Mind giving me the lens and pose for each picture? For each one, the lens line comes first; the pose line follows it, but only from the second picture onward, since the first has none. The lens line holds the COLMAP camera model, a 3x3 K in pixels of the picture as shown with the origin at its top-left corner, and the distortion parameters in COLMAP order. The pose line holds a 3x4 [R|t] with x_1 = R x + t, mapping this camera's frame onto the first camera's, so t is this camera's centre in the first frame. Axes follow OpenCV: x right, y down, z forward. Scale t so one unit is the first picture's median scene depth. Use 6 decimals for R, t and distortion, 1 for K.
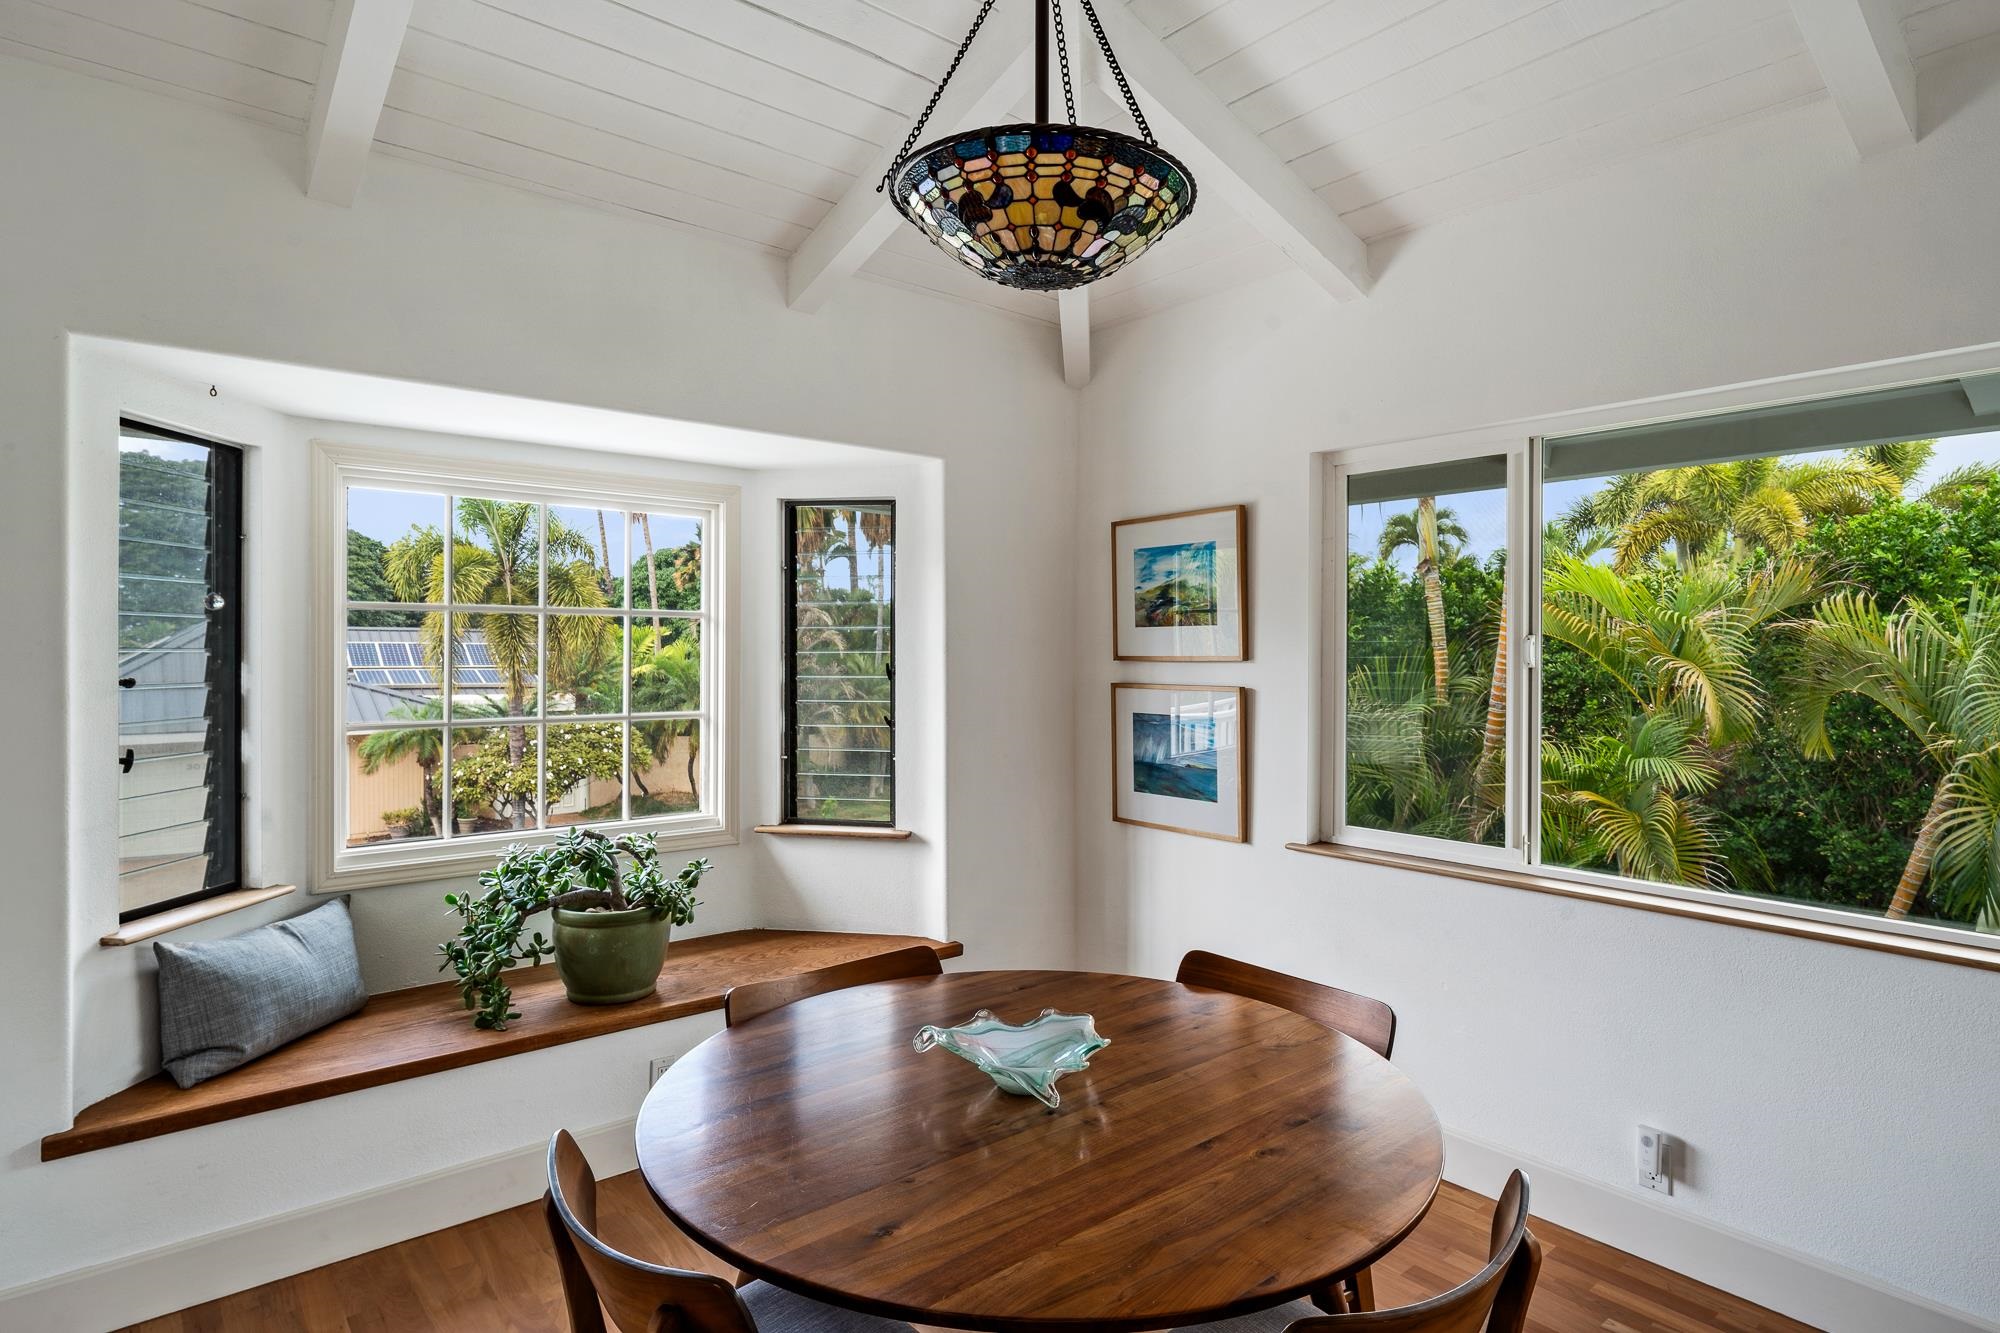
lens RADIAL K [[1034.0, 0, 1000.0], [0, 1034.0, 666.5], [0, 0, 1]] dist [-0.000248, -0.000040]
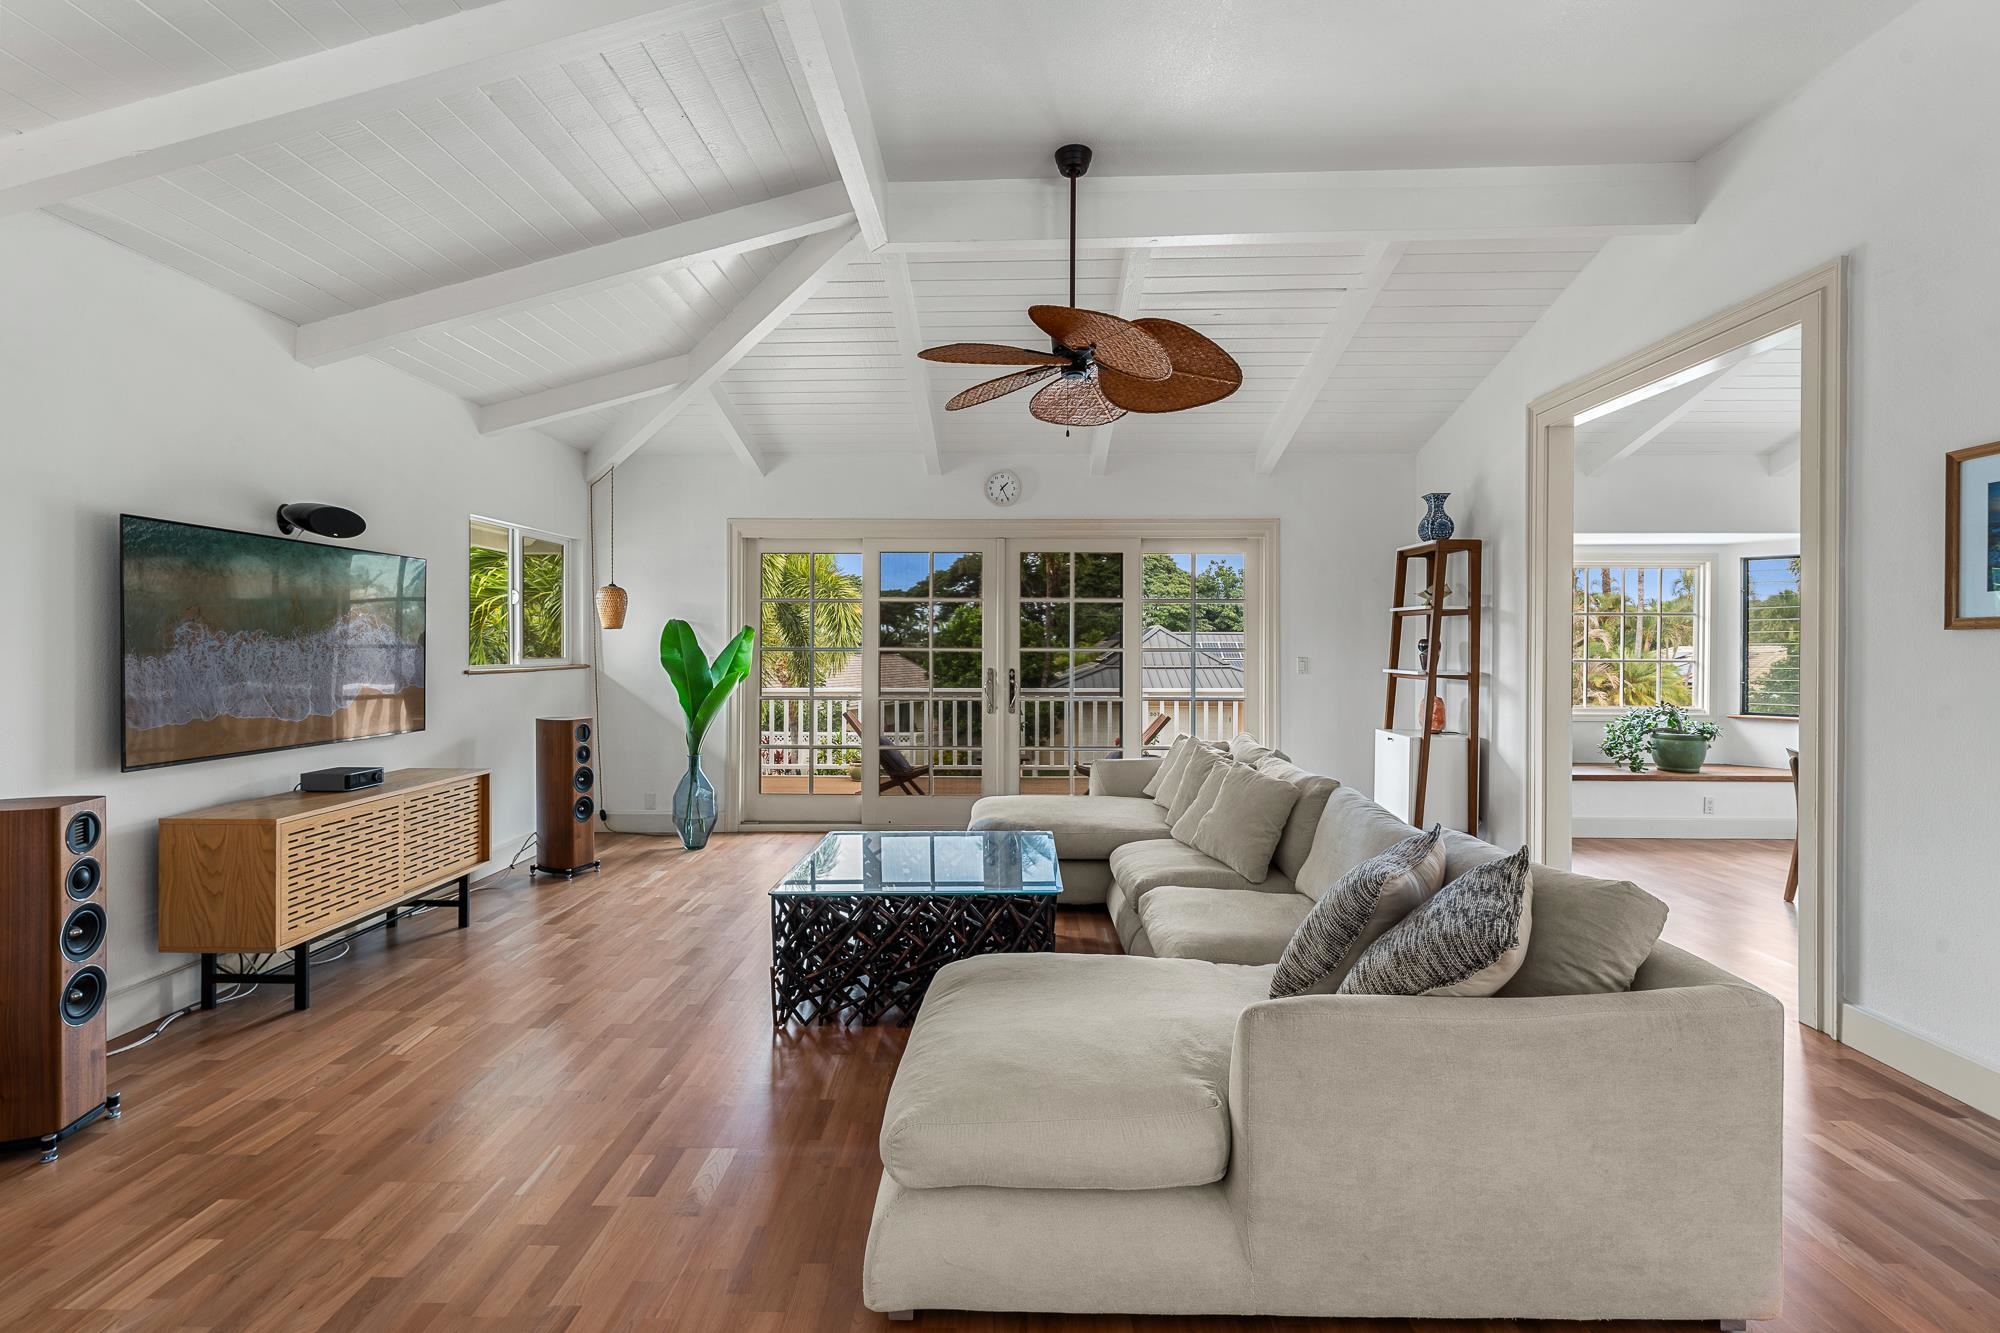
lens RADIAL K [[863.0, 0, 1003.1], [0, 863.0, 654.9], [0, 0, 1]] dist [0.000575, -0.000533]
pose [[0.752475, -0.000660, -0.658621, -0.202734], [-0.004451, 0.999972, -0.006086, 0.054064], [0.658606, 0.007511, 0.752450, -1.402784]]
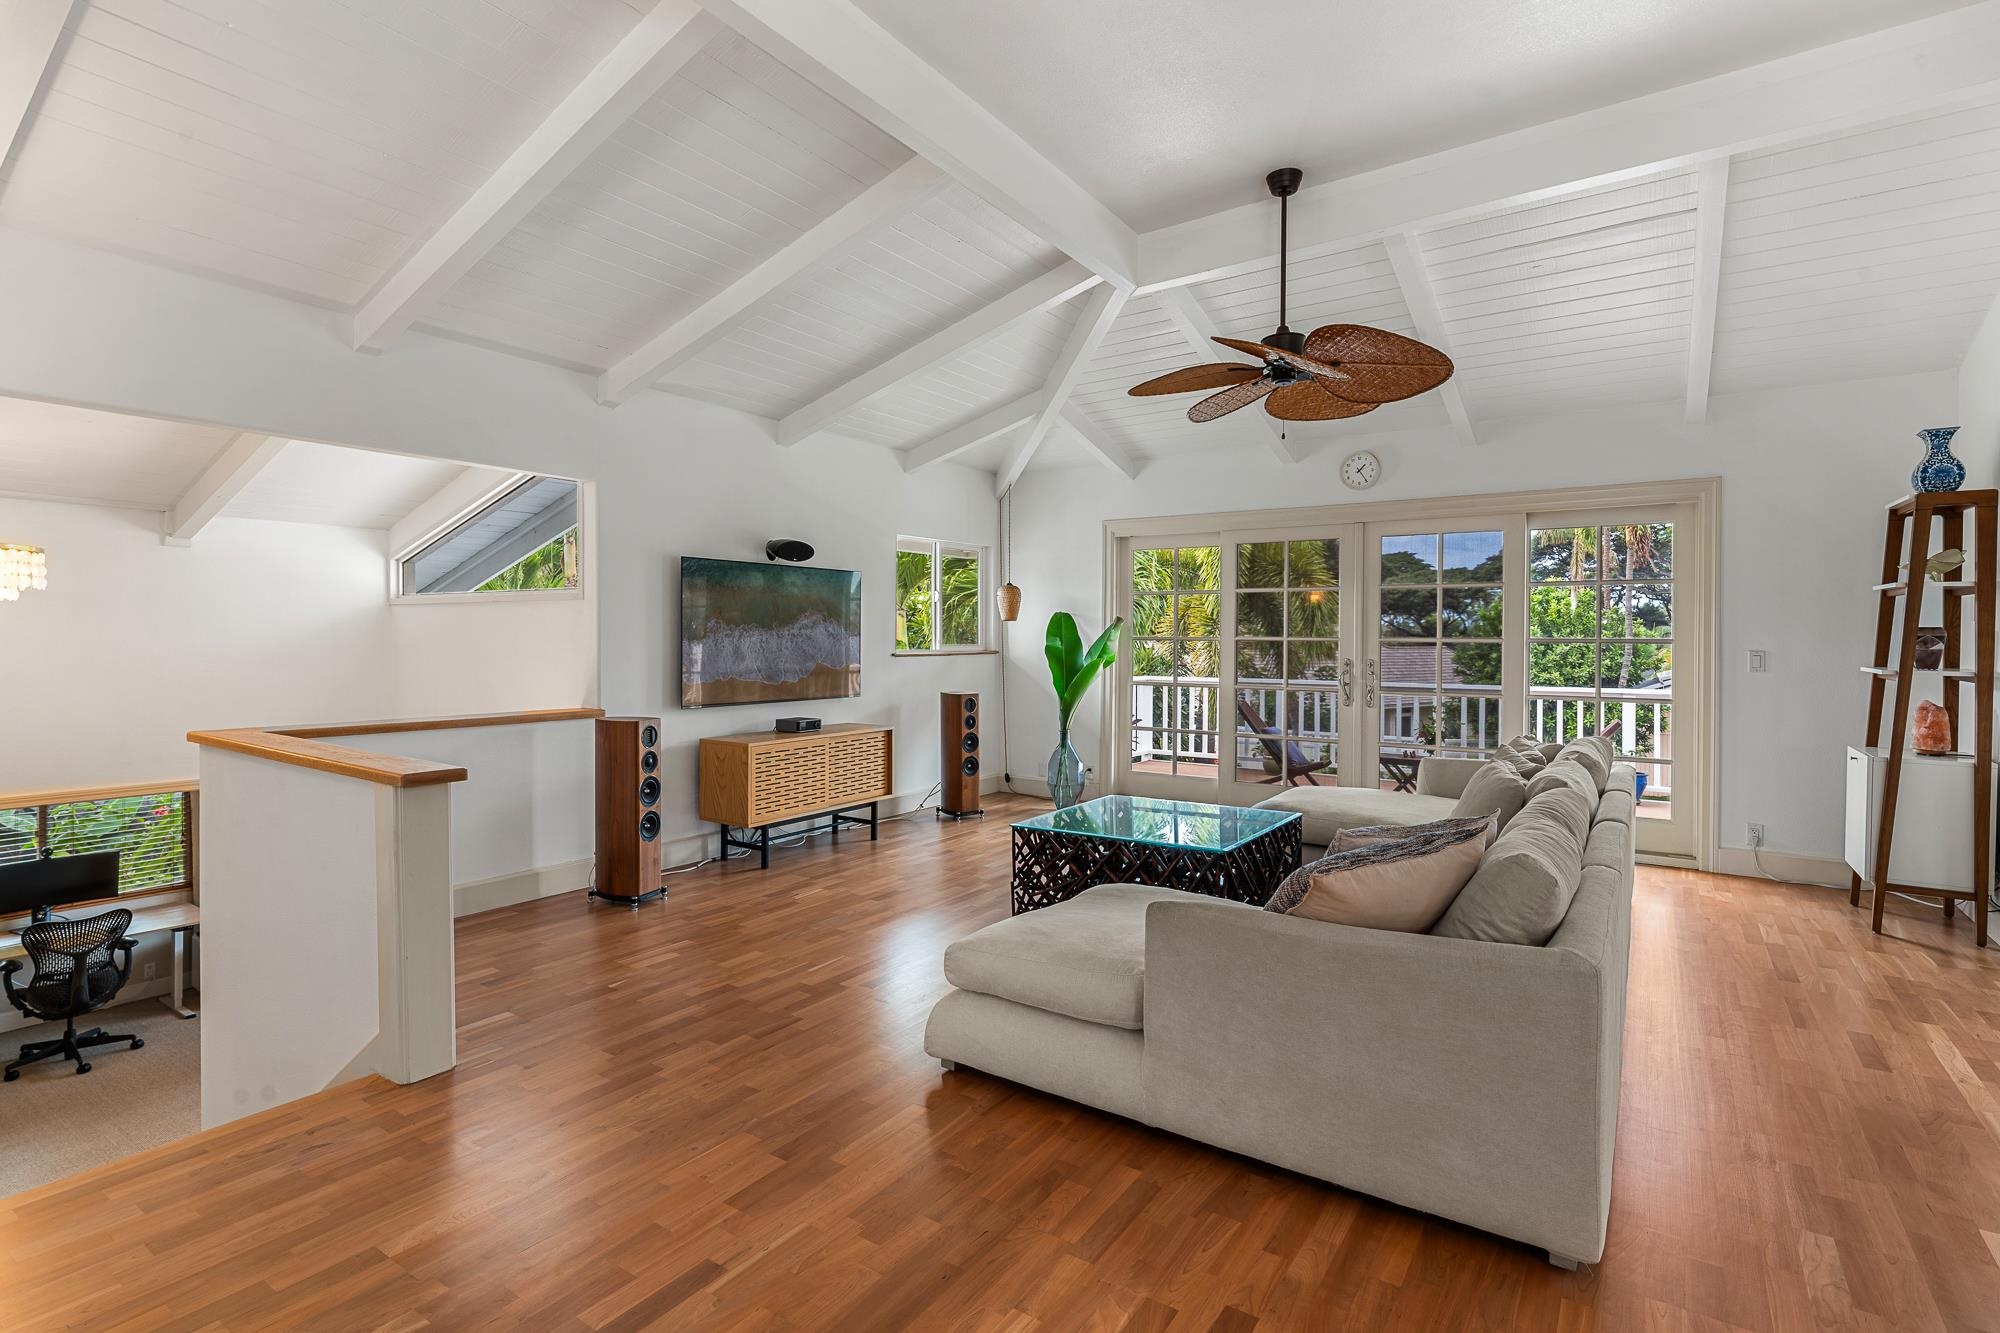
lens RADIAL K [[956.6, 0, 993.2], [0, 956.6, 652.1], [0, 0, 1]] dist [-0.005150, -0.000687]
pose [[0.263410, 0.010086, -0.964631, 0.242584], [-0.014127, 0.999878, 0.006596, 0.055349], [0.964581, 0.011890, 0.263520, -1.259423]]
